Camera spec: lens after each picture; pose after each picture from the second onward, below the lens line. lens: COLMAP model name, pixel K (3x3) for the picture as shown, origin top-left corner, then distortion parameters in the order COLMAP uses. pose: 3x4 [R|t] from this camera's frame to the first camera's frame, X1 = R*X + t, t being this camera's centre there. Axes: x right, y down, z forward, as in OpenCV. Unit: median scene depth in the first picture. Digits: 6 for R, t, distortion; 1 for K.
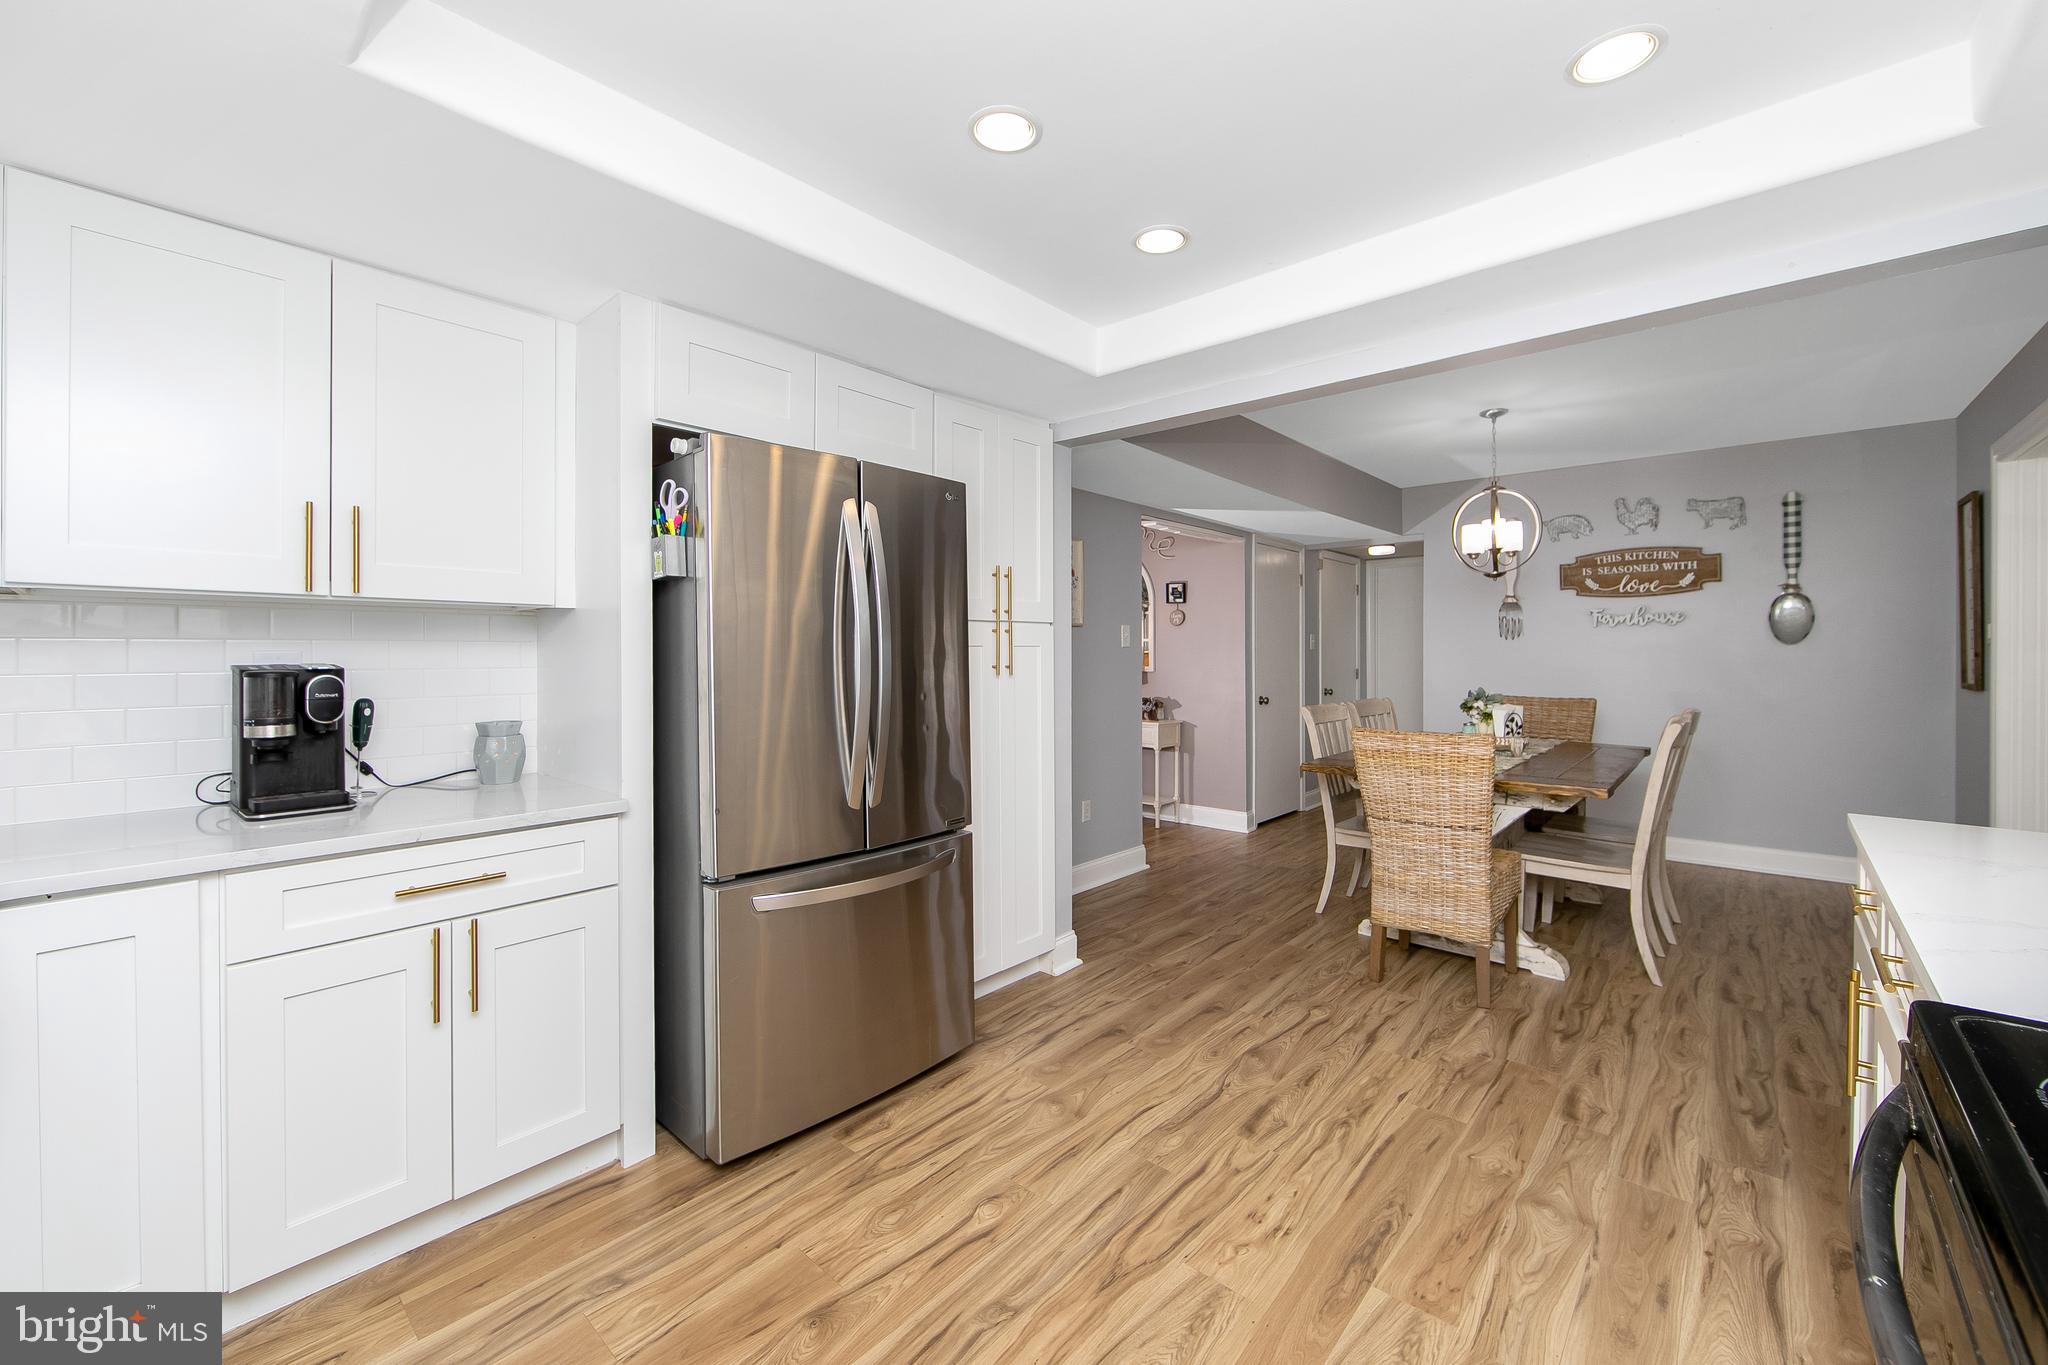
lens RADIAL K [[795.1, 0, 1028.3], [0, 795.1, 666.6], [0, 0, 1]] dist [0.001103, -0.004221]
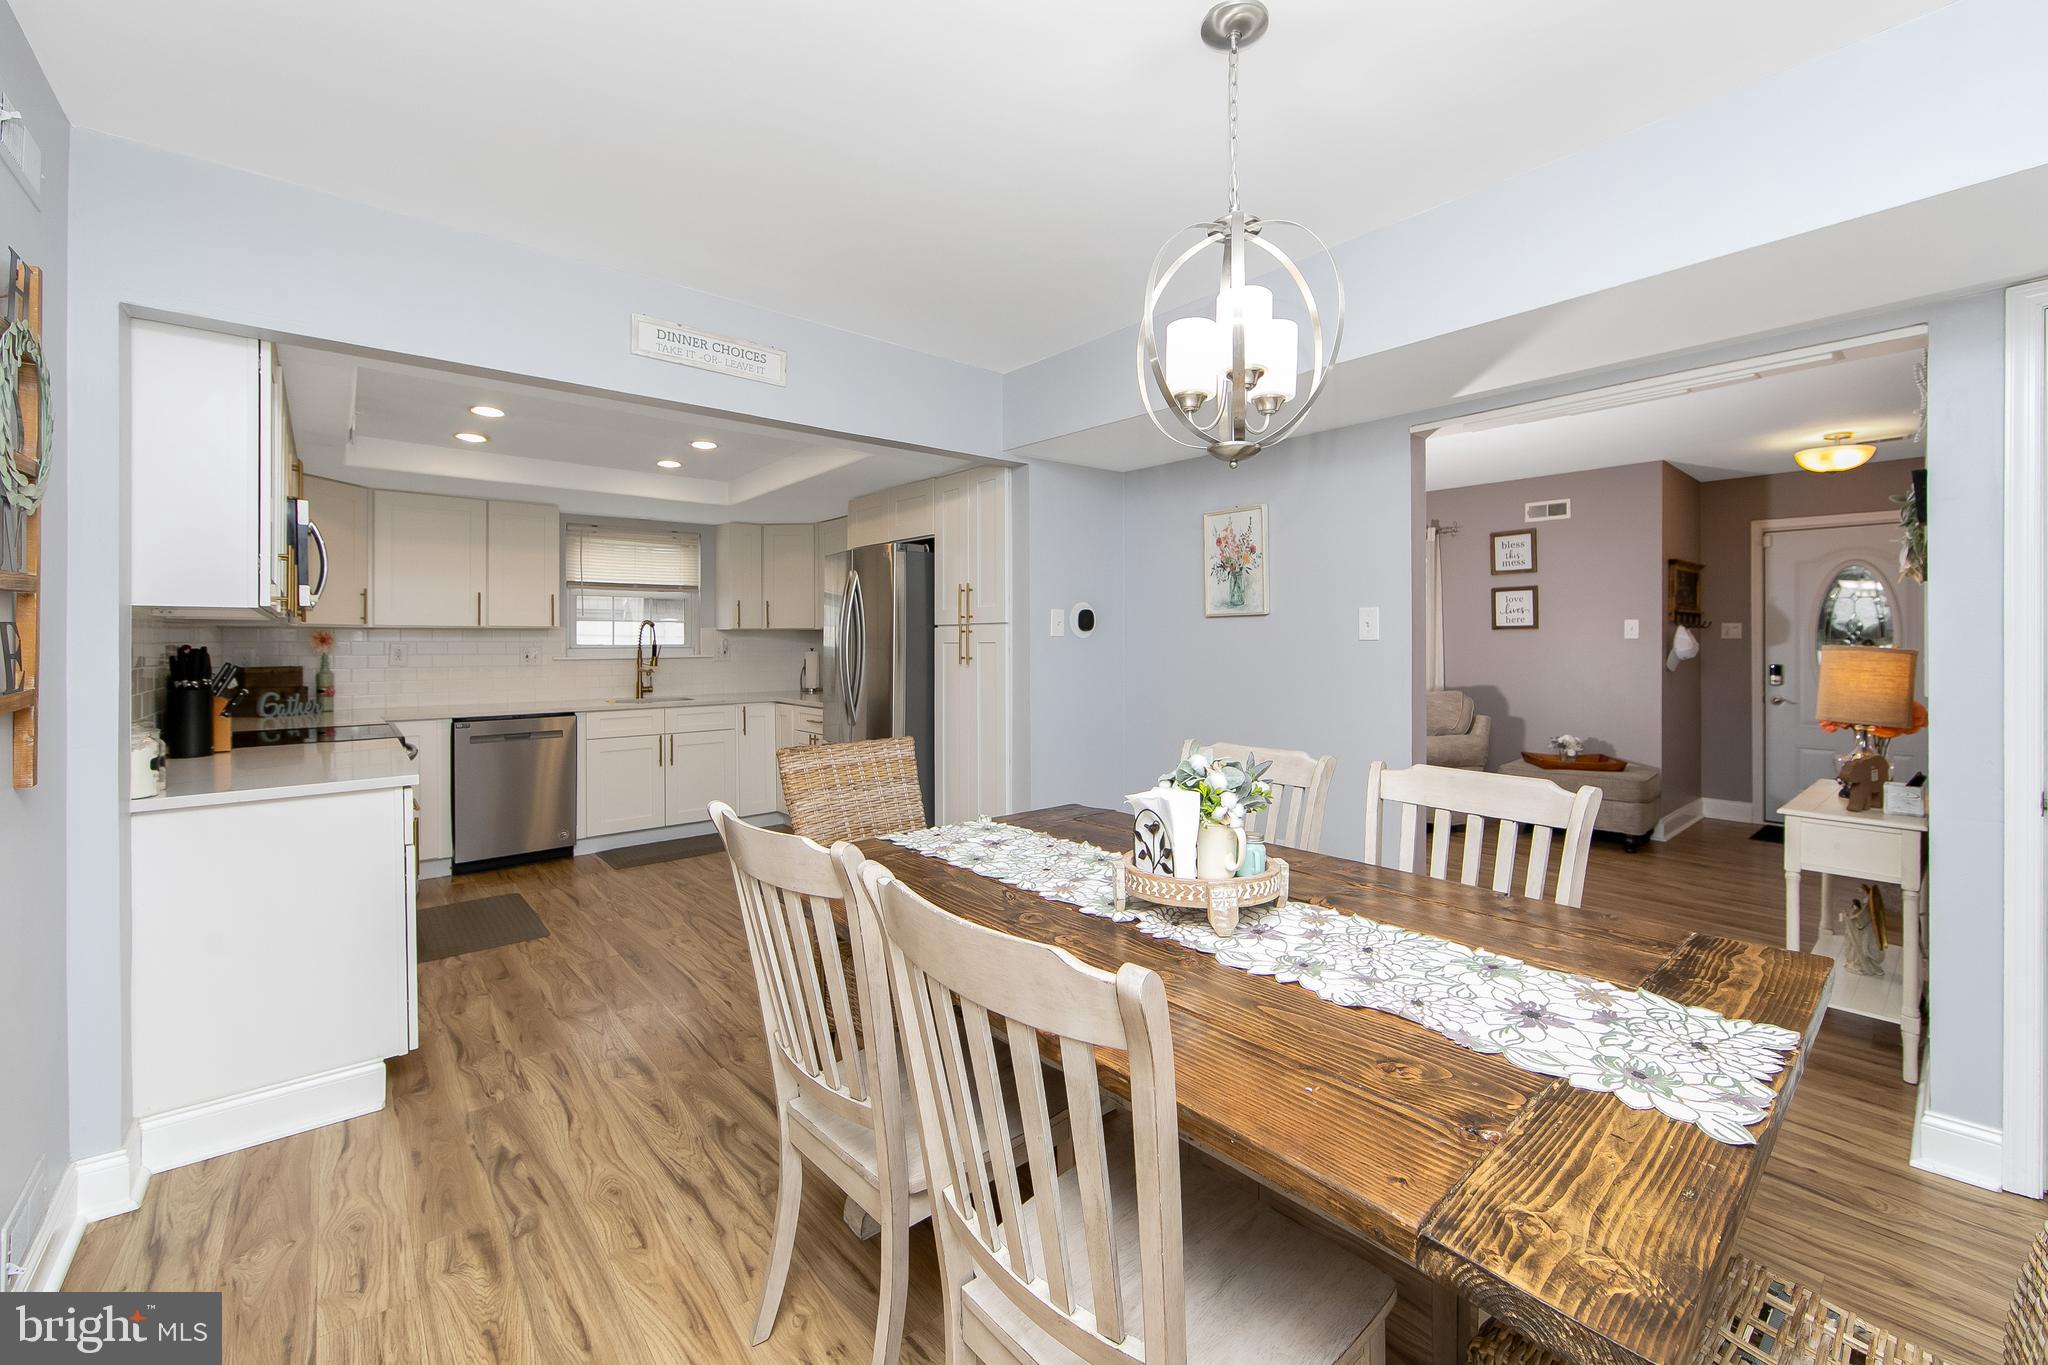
lens RADIAL K [[830.9, 0, 1030.9], [0, 830.9, 639.1], [0, 0, 1]] dist [-0.000362, -0.000057]
pose [[-0.135022, -0.000159, -0.990843, 1.467377], [-0.008970, 0.999959, 0.001062, -0.036692], [0.990802, 0.009031, -0.135018, 1.413752]]
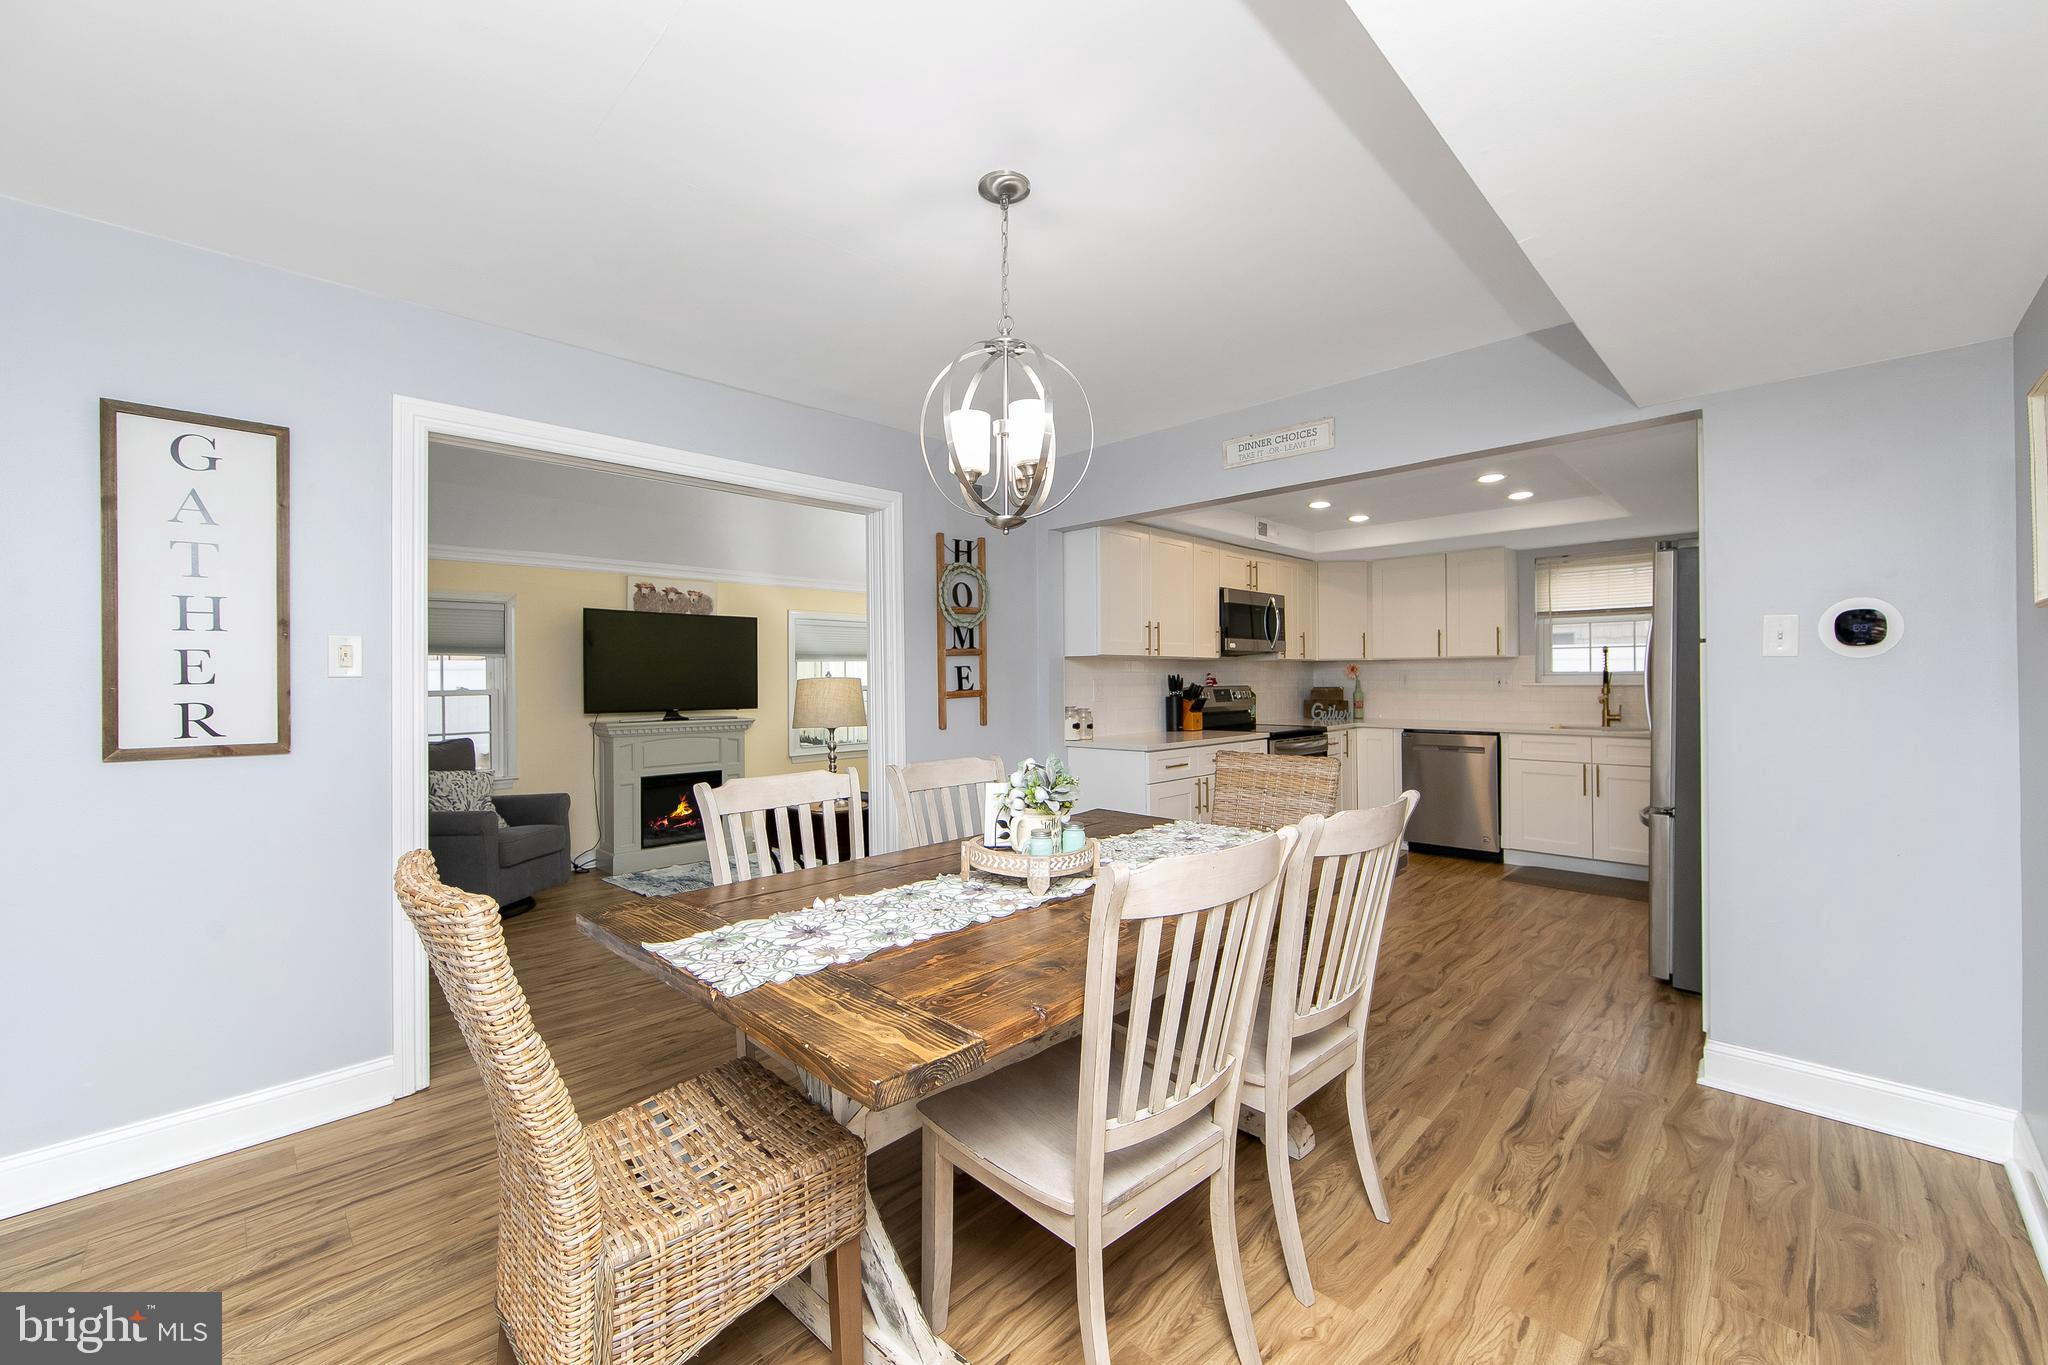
lens RADIAL K [[795.1, 0, 1028.3], [0, 795.1, 666.6], [0, 0, 1]] dist [0.001103, -0.004221]
pose [[-0.998463, 0.011644, 0.054192, 0.807804], [0.011602, 0.999932, -0.001089, -0.036982], [-0.054201, -0.000458, -0.998530, 2.194444]]
